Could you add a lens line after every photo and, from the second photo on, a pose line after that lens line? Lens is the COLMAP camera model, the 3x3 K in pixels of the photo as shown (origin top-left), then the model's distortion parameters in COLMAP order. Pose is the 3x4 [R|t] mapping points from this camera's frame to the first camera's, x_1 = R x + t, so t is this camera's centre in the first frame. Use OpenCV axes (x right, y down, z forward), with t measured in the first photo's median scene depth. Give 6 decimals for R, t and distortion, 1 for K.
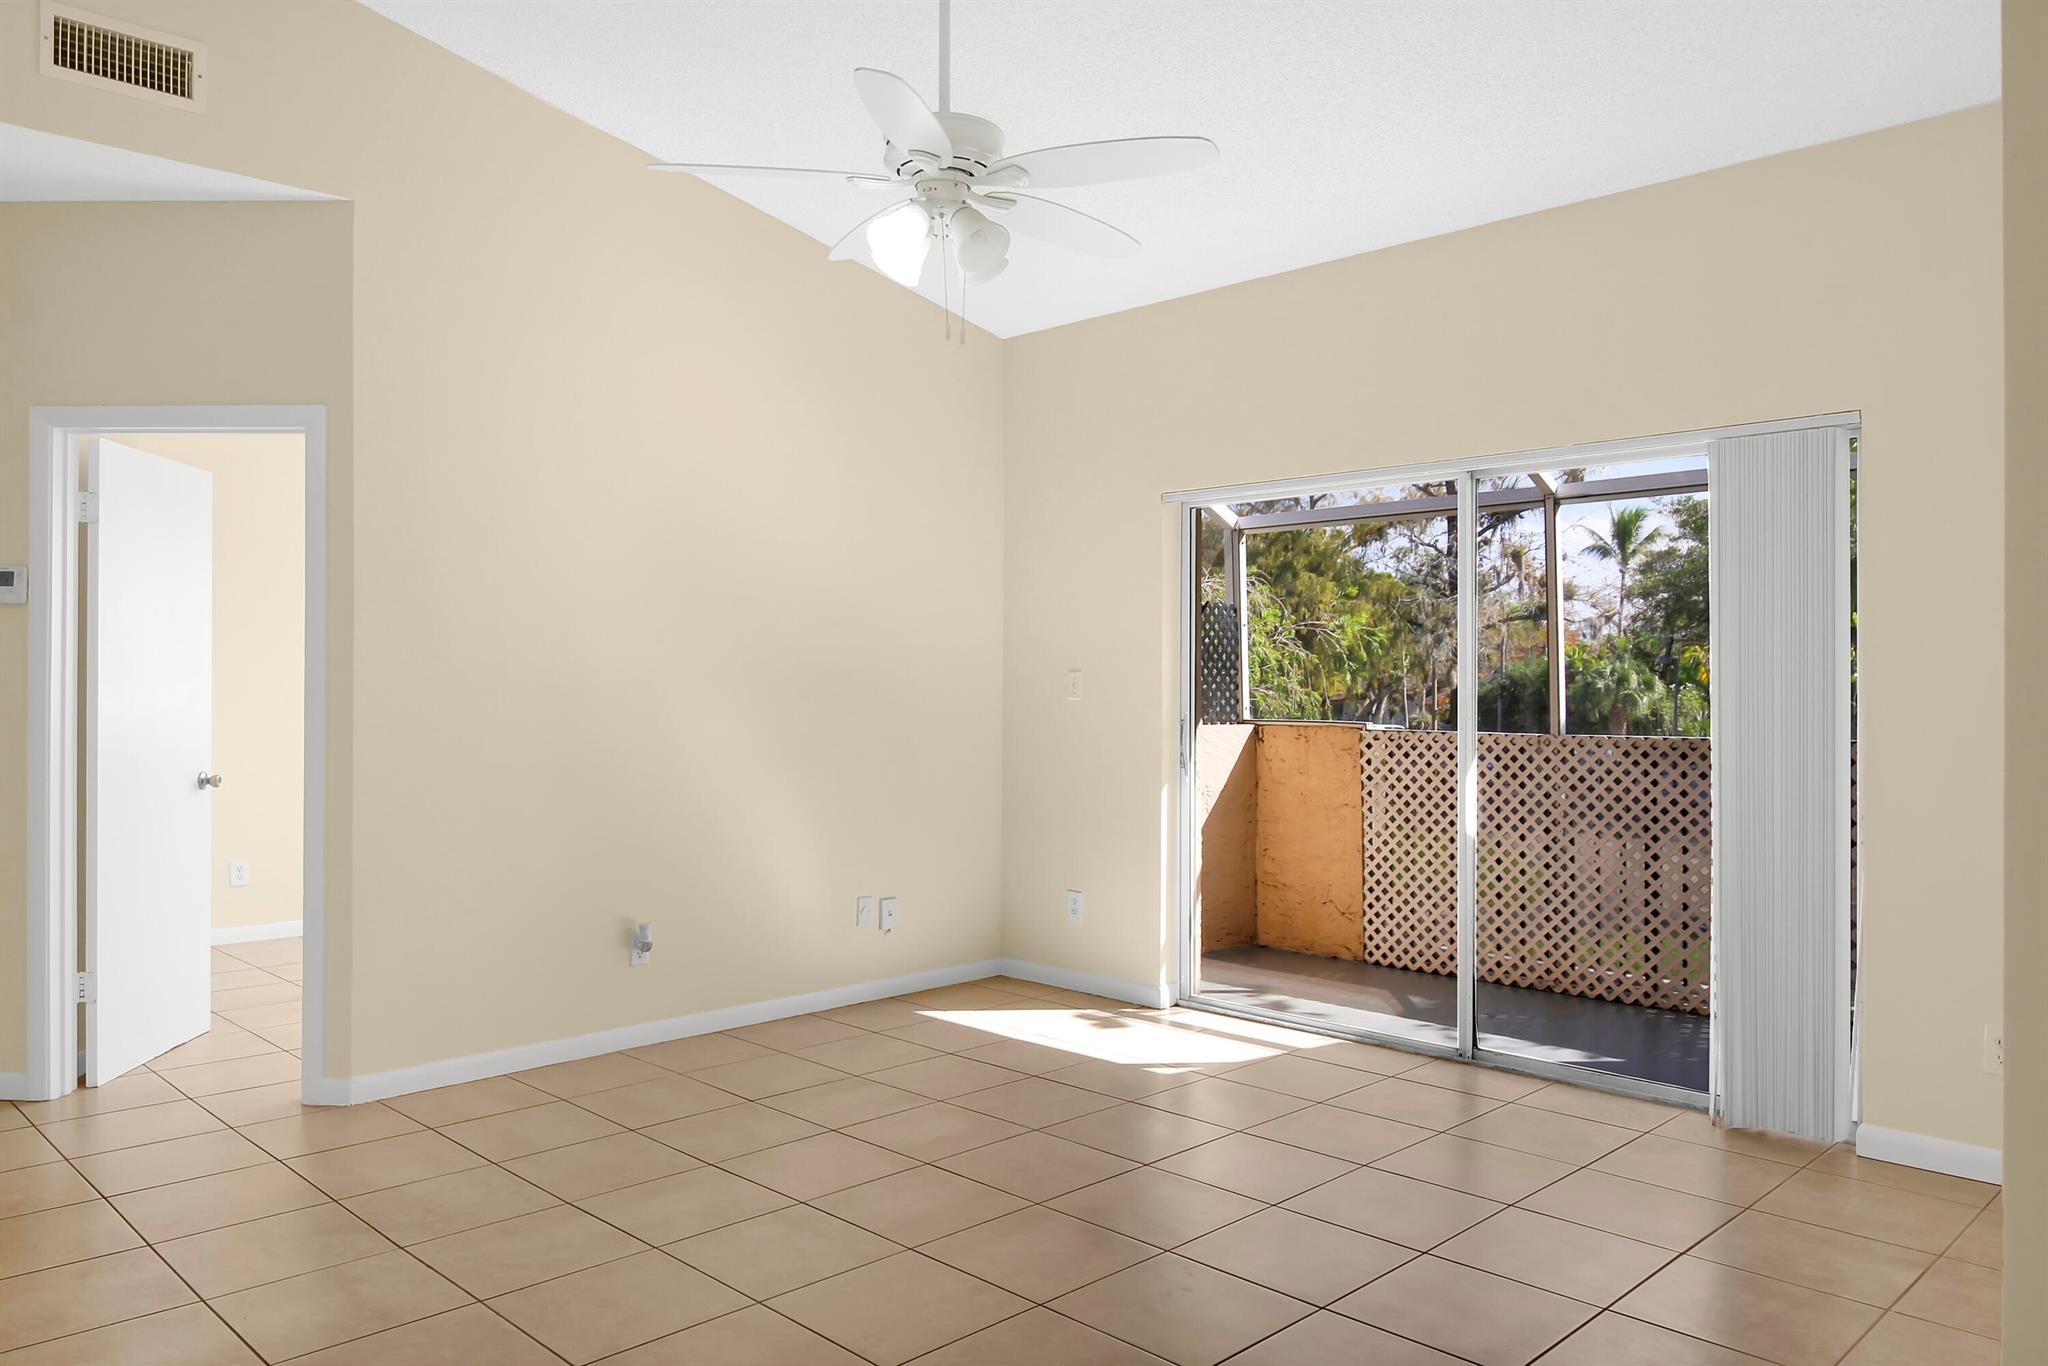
lens RADIAL K [[1445.6, 0, 1012.3], [0, 1445.6, 684.4], [0, 0, 1]] dist [0.002407, 0.000204]
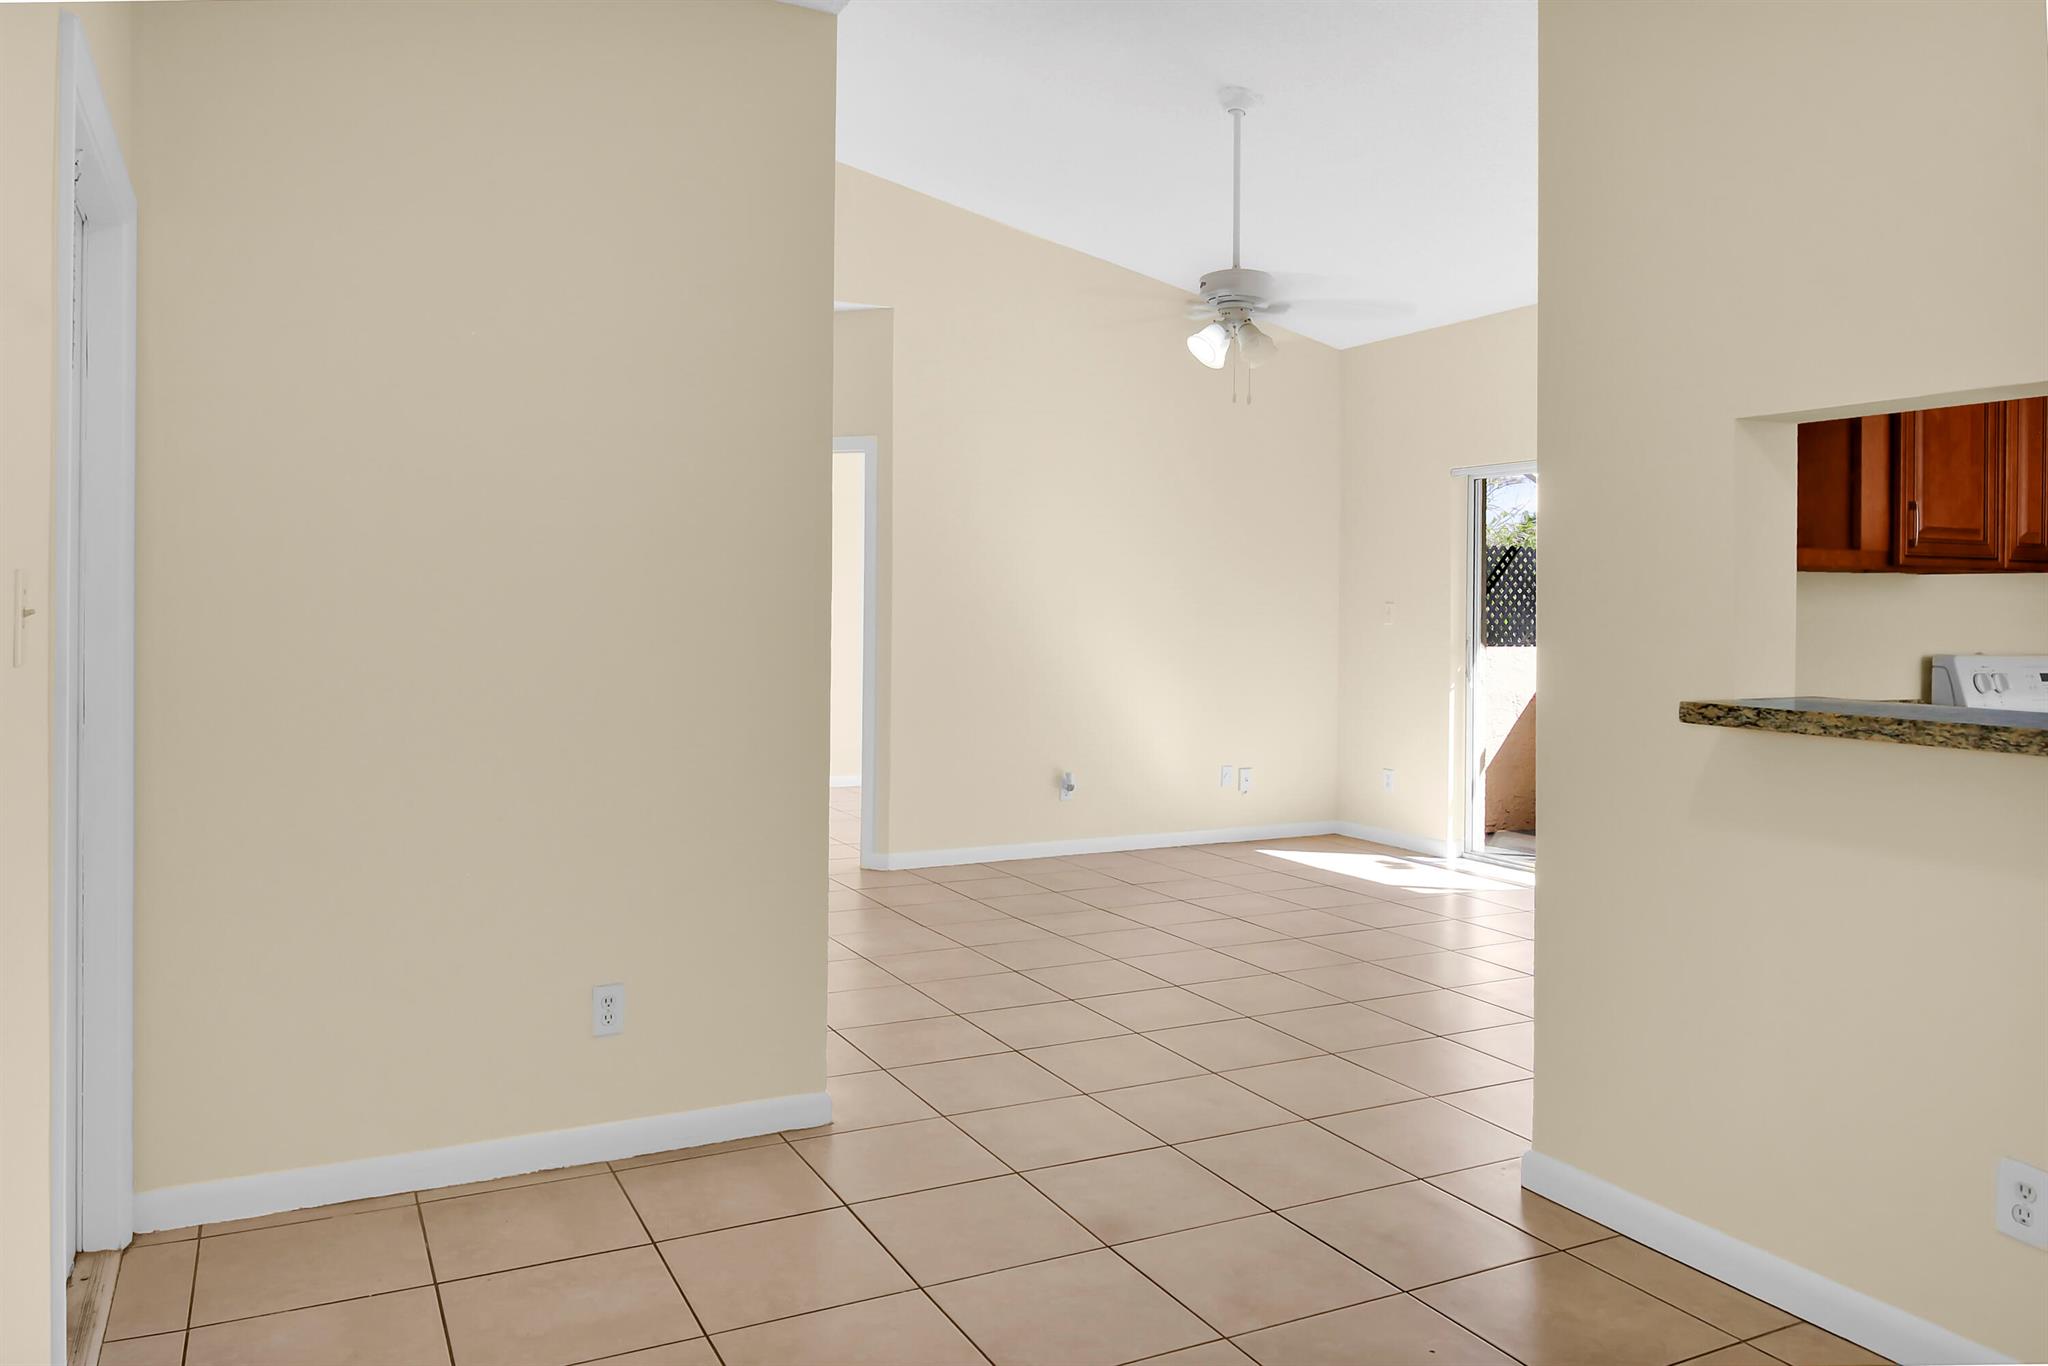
lens RADIAL K [[1445.6, 0, 1012.3], [0, 1445.6, 684.4], [0, 0, 1]] dist [0.002407, 0.000204]
pose [[0.950770, 0.025277, -0.308864, 0.143433], [-0.008955, 0.998493, 0.054149, -0.003250], [0.309767, -0.048718, 0.949564, -0.413866]]
